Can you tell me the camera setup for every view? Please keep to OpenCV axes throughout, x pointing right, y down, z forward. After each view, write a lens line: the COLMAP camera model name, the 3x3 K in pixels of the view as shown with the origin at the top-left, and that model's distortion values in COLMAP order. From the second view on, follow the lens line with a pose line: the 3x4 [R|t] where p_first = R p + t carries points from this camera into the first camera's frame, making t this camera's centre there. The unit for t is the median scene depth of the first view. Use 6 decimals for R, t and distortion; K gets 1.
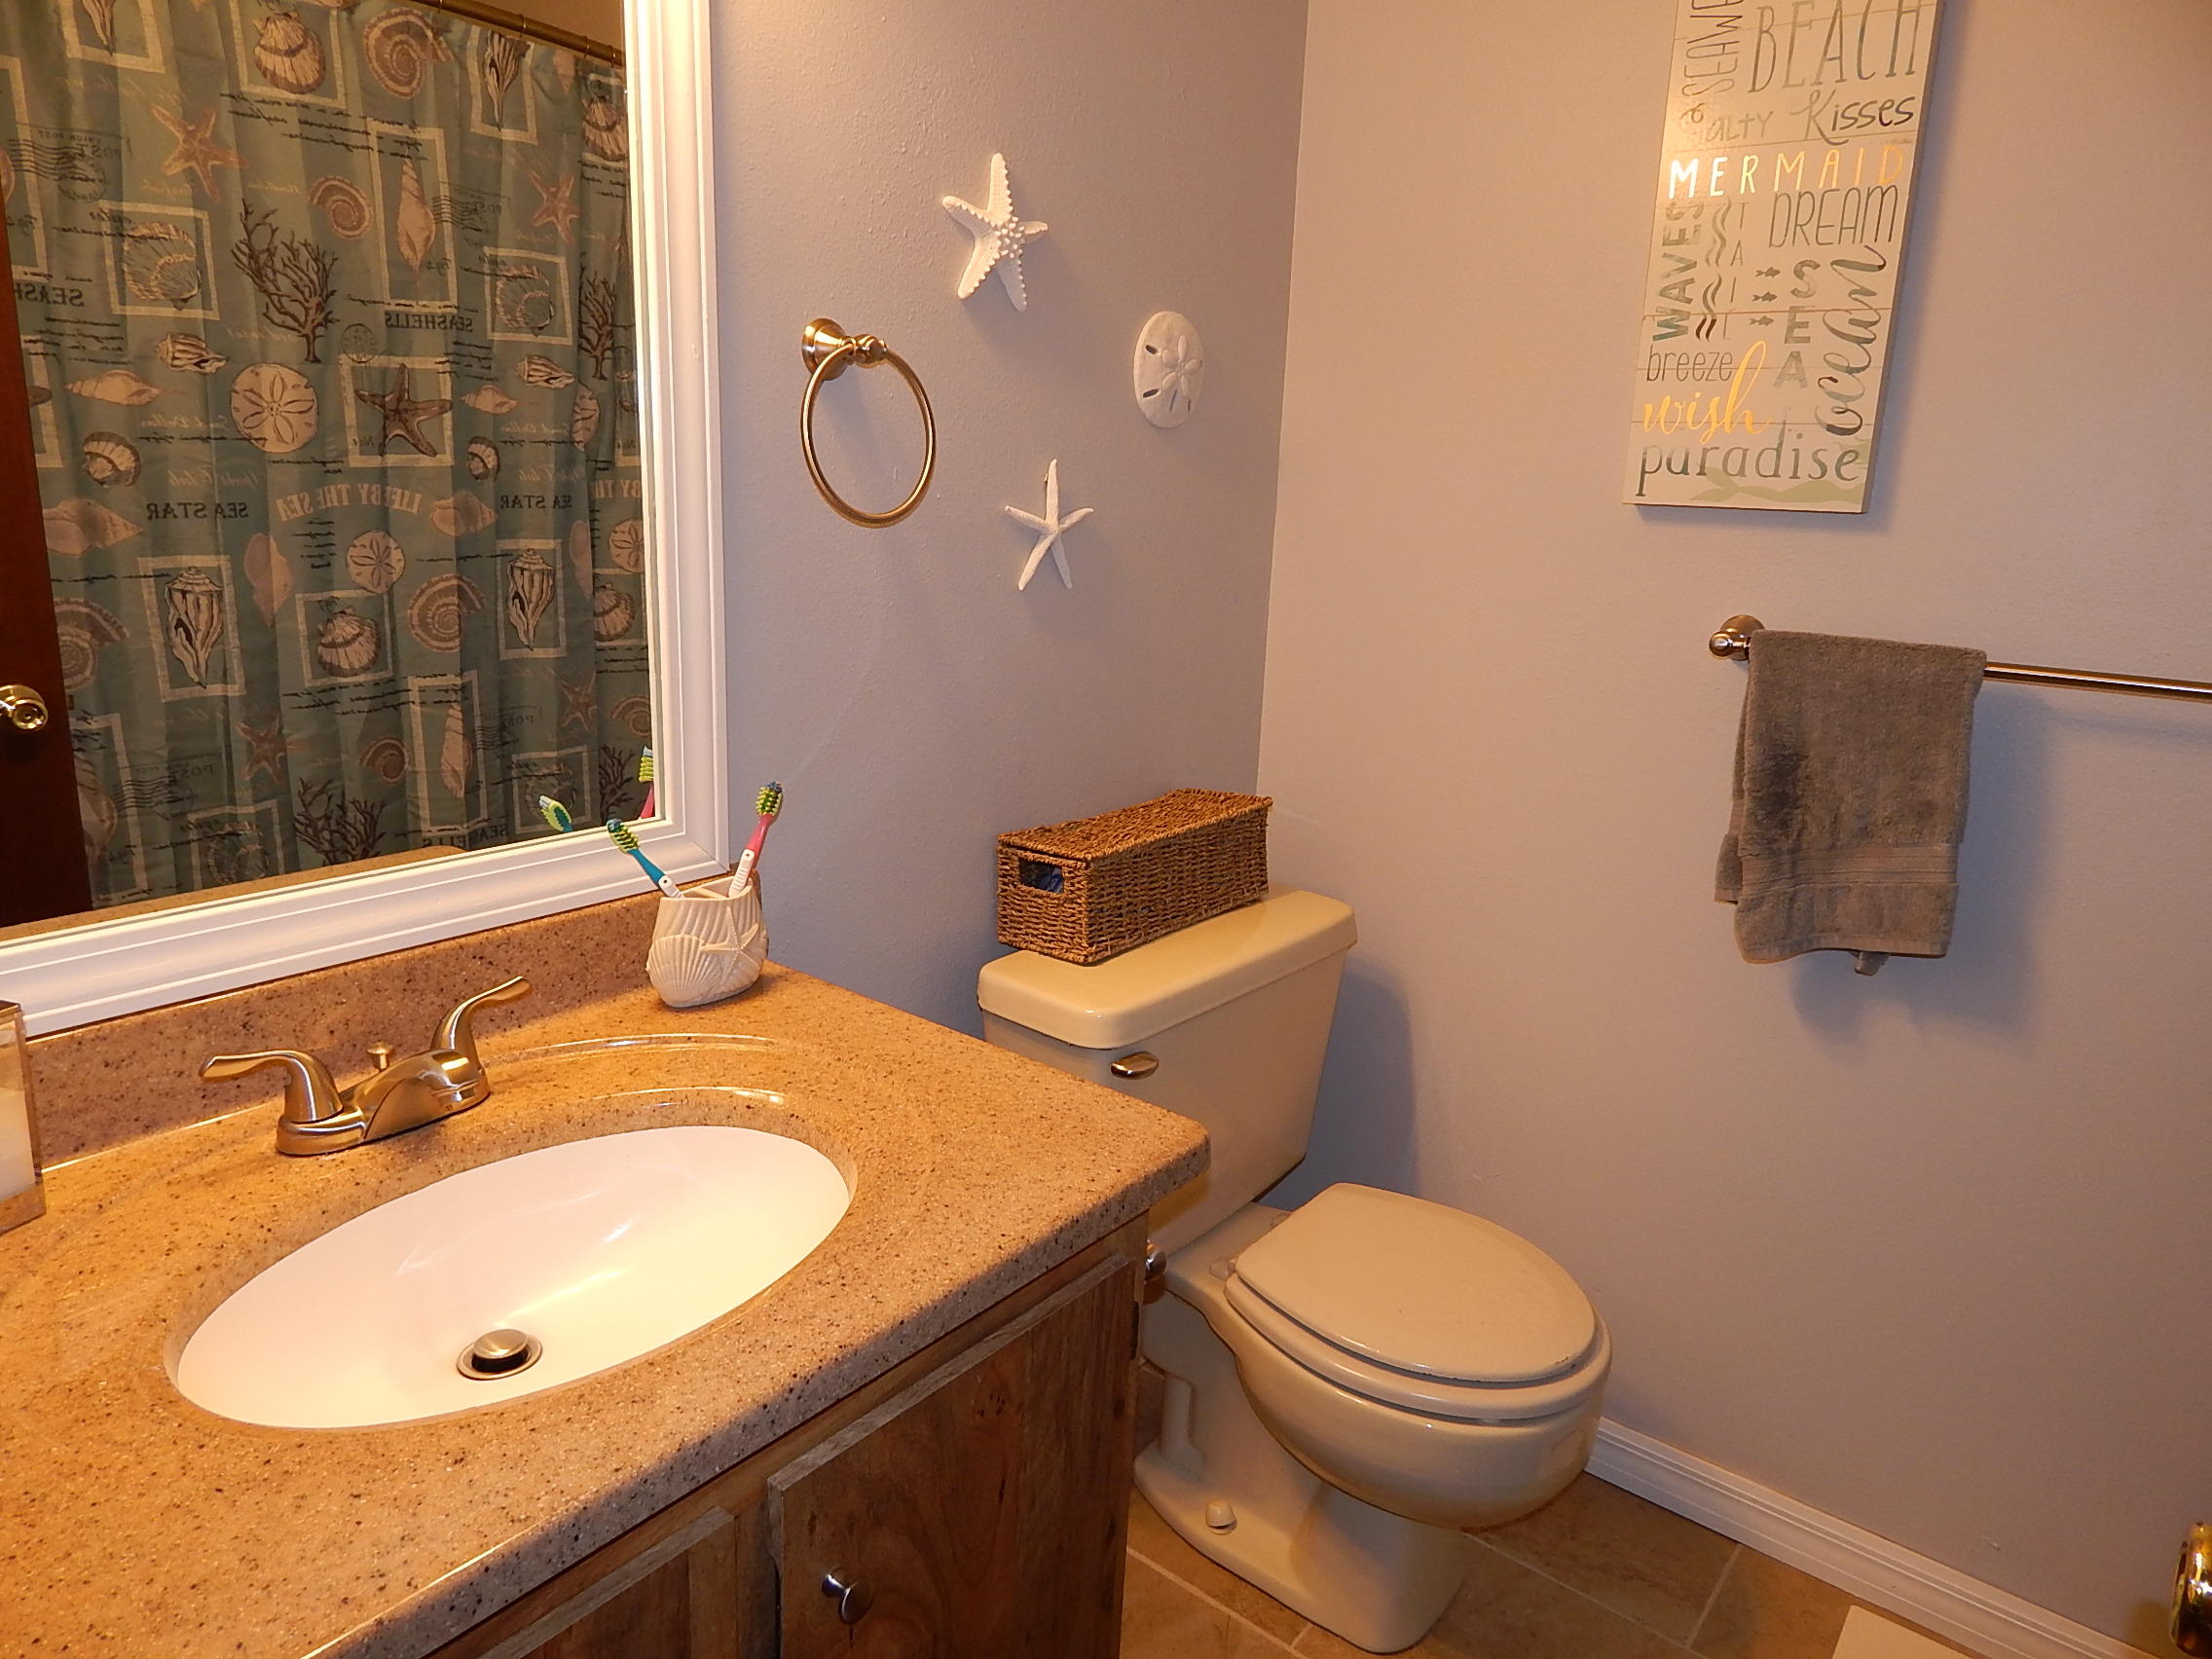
lens RADIAL K [[1502.6, 0, 1104.7], [0, 1502.6, 818.1], [0, 0, 1]] dist [0.064522, -0.010164]
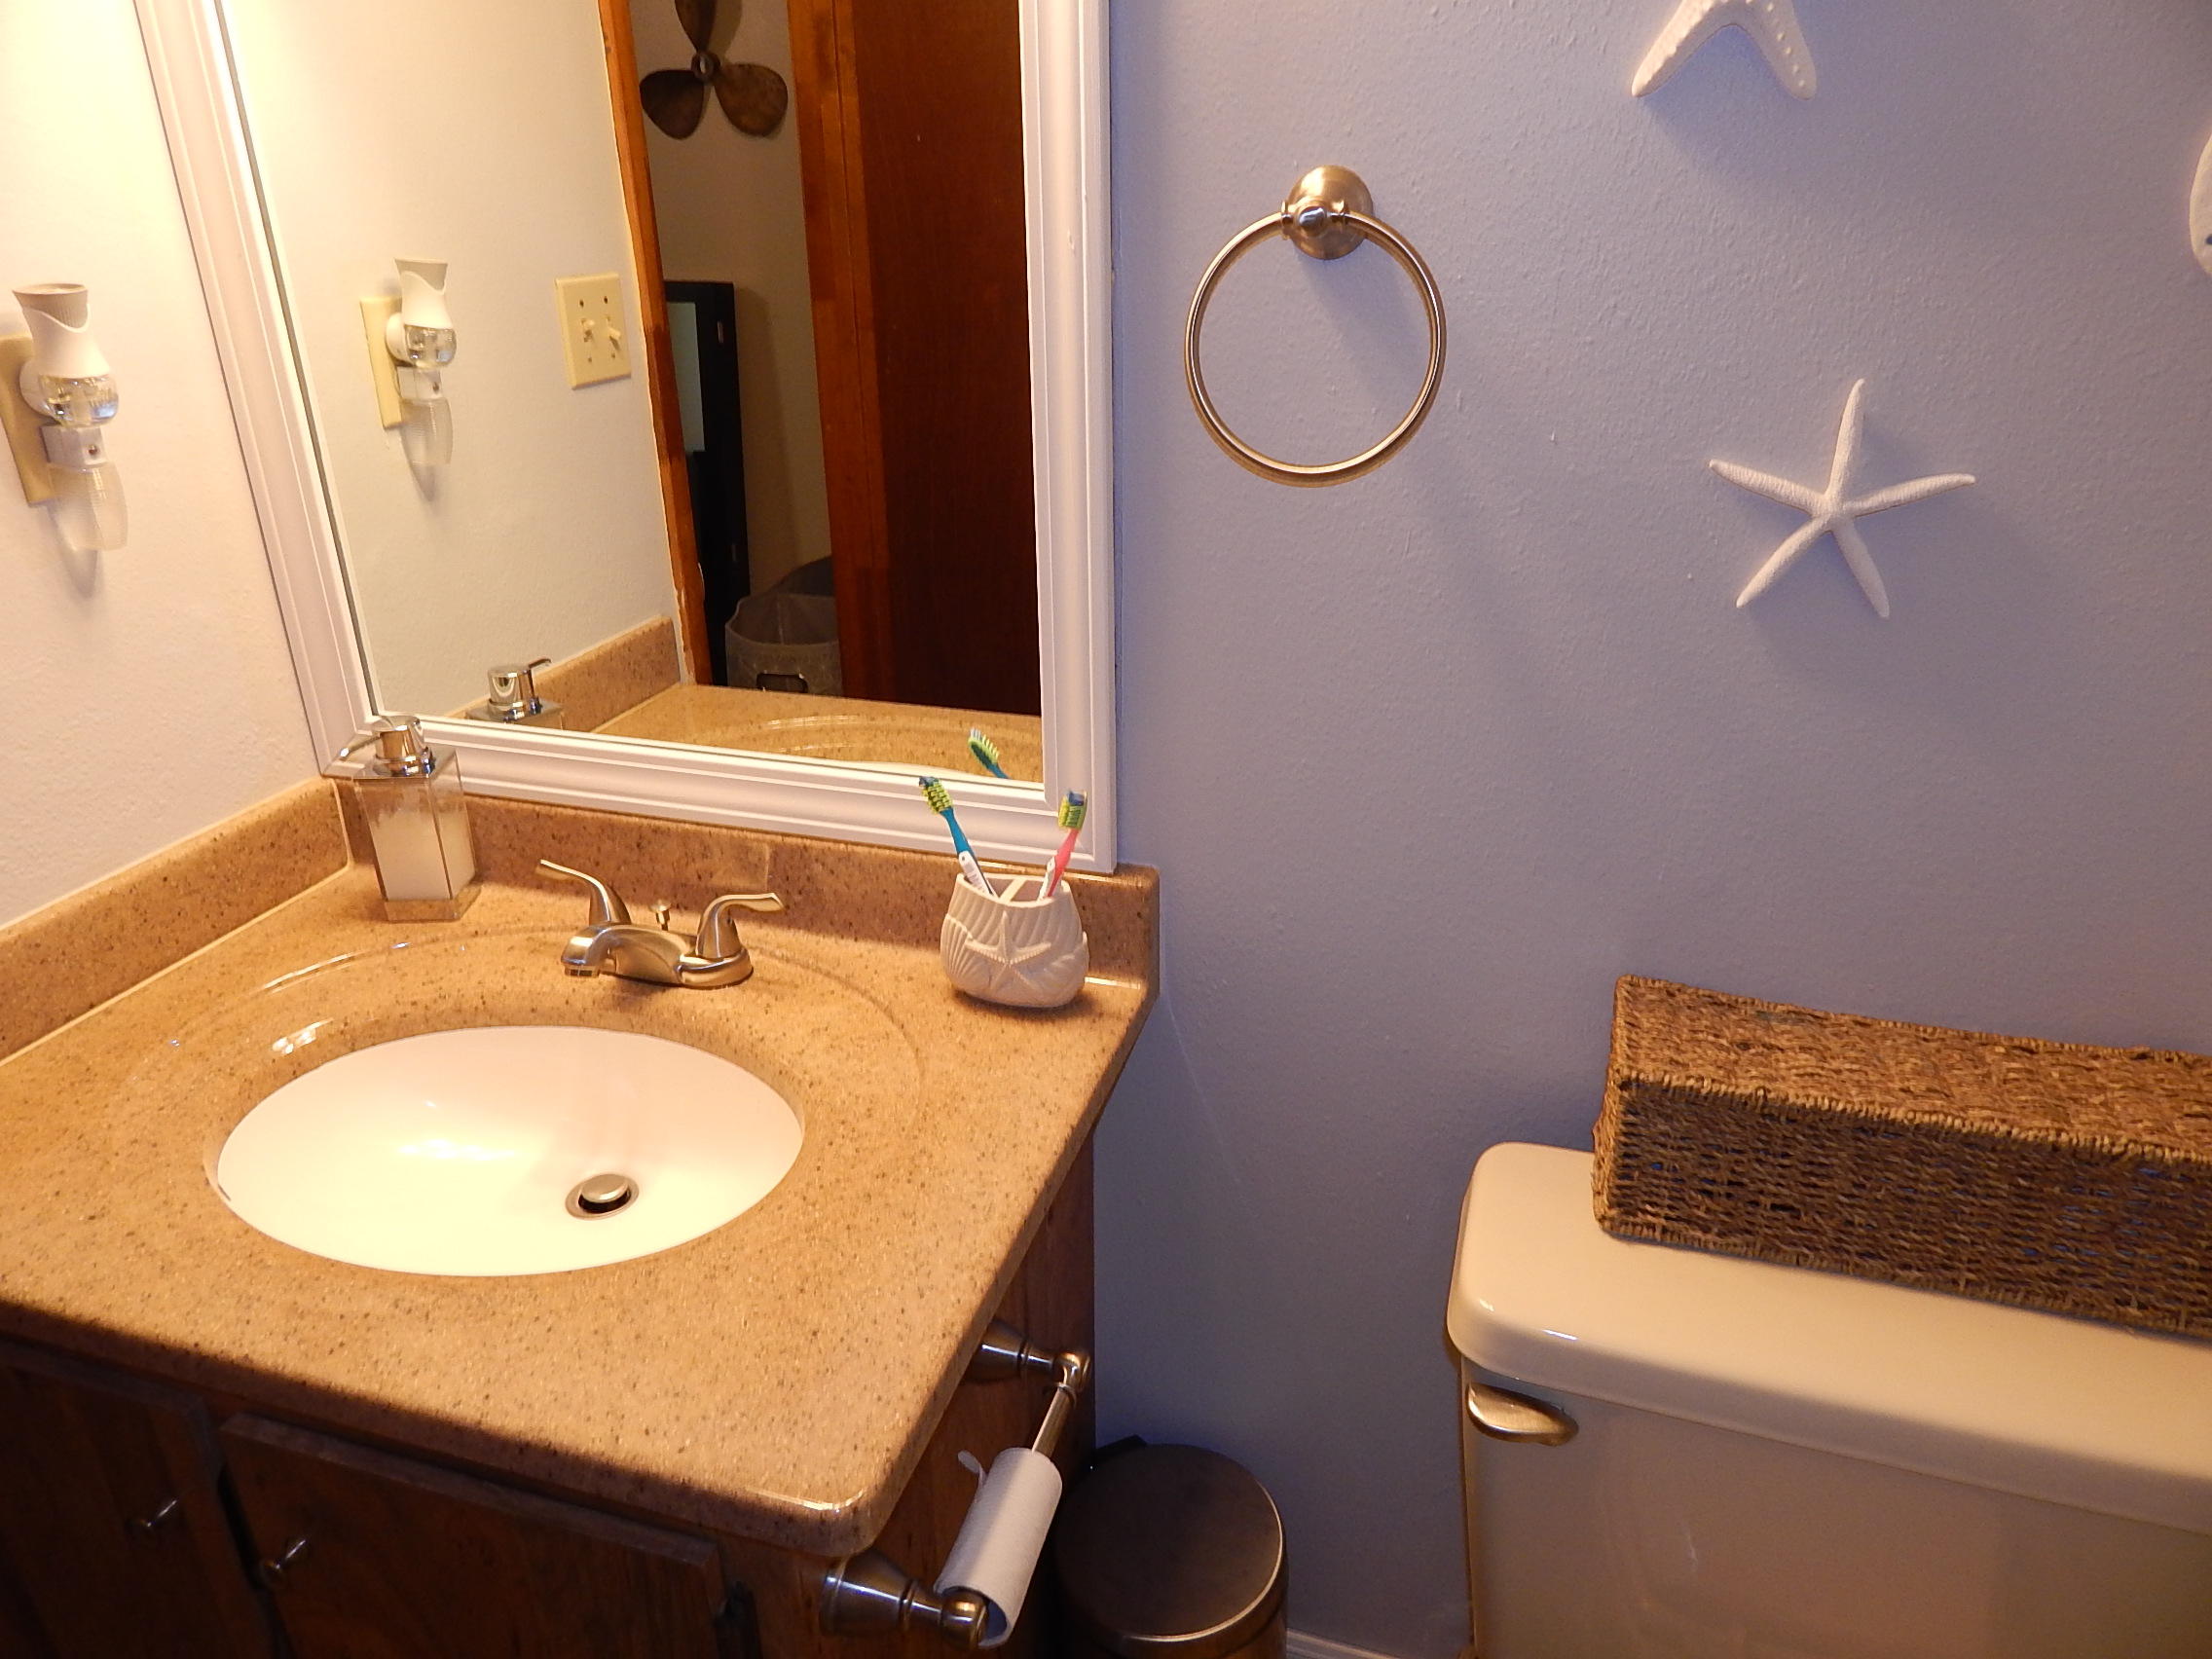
lens RADIAL K [[1481.6, 0, 1109.6], [0, 1481.6, 853.8], [0, 0, 1]] dist [-0.000155, -0.000113]
pose [[0.356427, 0.356873, -0.863482, 0.490292], [-0.200664, 0.931852, 0.302301, -0.240080], [0.912521, 0.065522, 0.403748, 0.718885]]
